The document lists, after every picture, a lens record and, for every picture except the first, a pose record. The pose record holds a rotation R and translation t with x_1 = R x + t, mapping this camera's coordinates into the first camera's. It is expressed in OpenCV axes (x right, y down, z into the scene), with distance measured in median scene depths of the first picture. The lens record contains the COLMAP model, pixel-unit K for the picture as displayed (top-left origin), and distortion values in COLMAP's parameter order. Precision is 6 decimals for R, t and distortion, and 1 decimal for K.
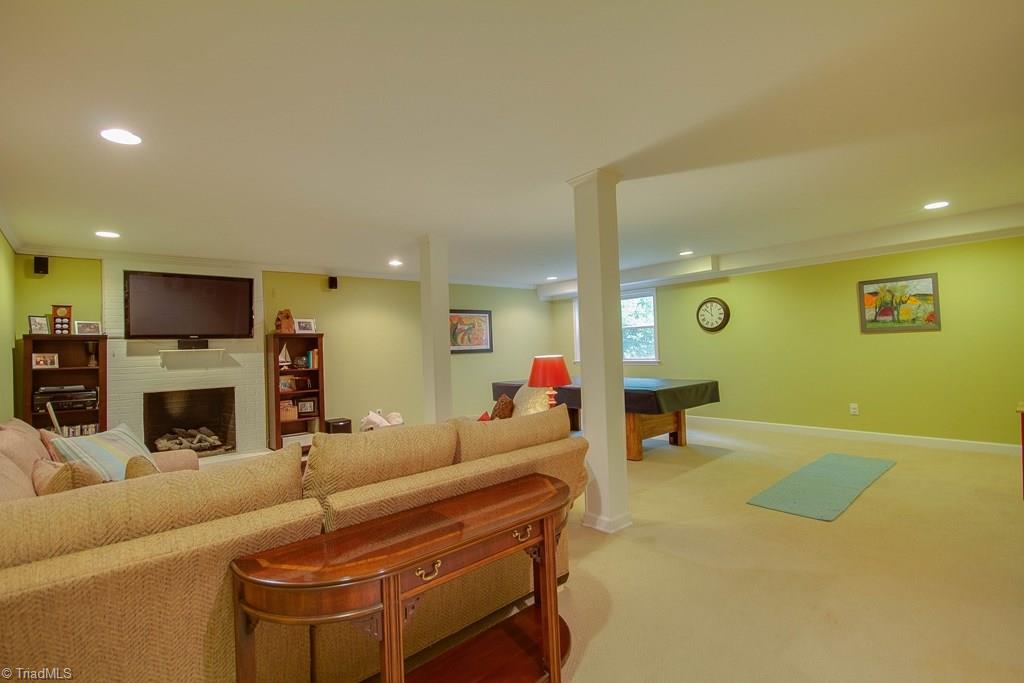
lens RADIAL K [[471.4, 0, 513.6], [0, 471.4, 339.7], [0, 0, 1]] dist [0.001733, -0.008031]
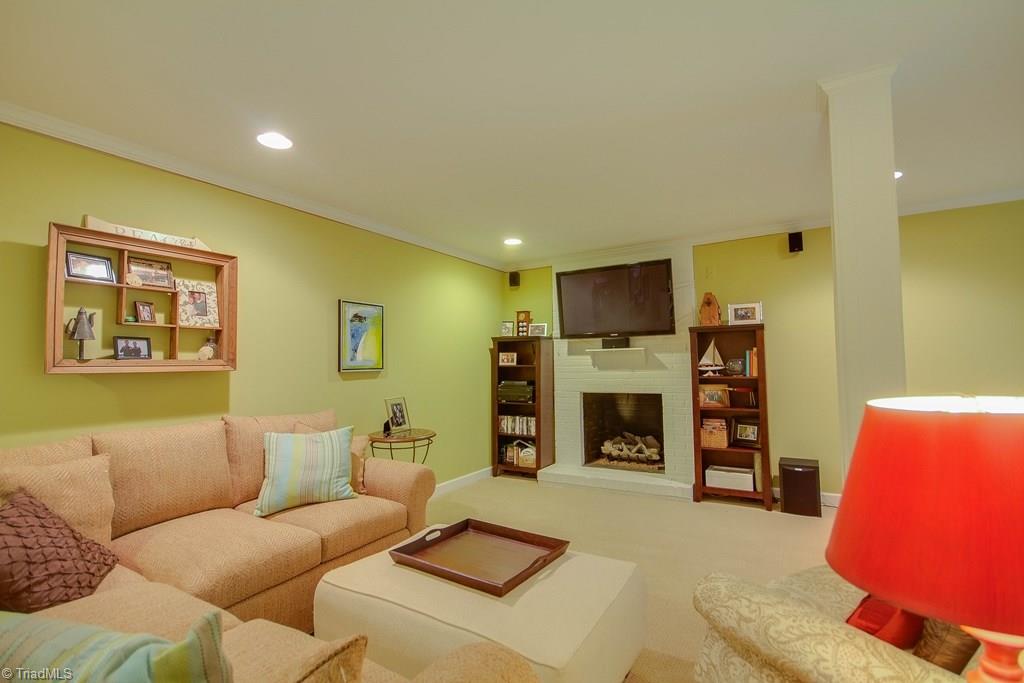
lens RADIAL K [[471.4, 0, 515.4], [0, 471.4, 341.7], [0, 0, 1]] dist [0.001733, -0.008031]
pose [[0.313041, -0.013229, -0.949648, 0.112032], [0.026927, 0.999625, -0.005049, 0.006234], [0.949358, -0.023991, 0.313280, 0.507427]]
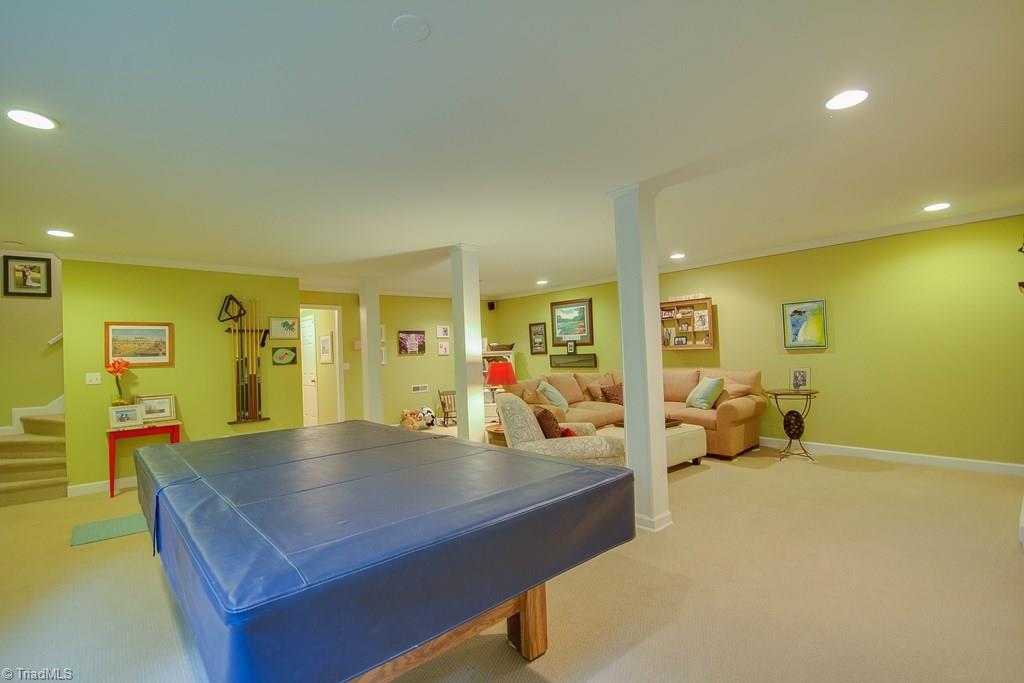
lens RADIAL K [[471.4, 0, 512.9], [0, 471.4, 340.2], [0, 0, 1]] dist [0.001733, -0.008031]
pose [[-0.997232, 0.072731, -0.015451, 0.071271], [0.073392, 0.996164, -0.047659, 0.015472], [0.011925, -0.048661, -0.998744, 1.003773]]
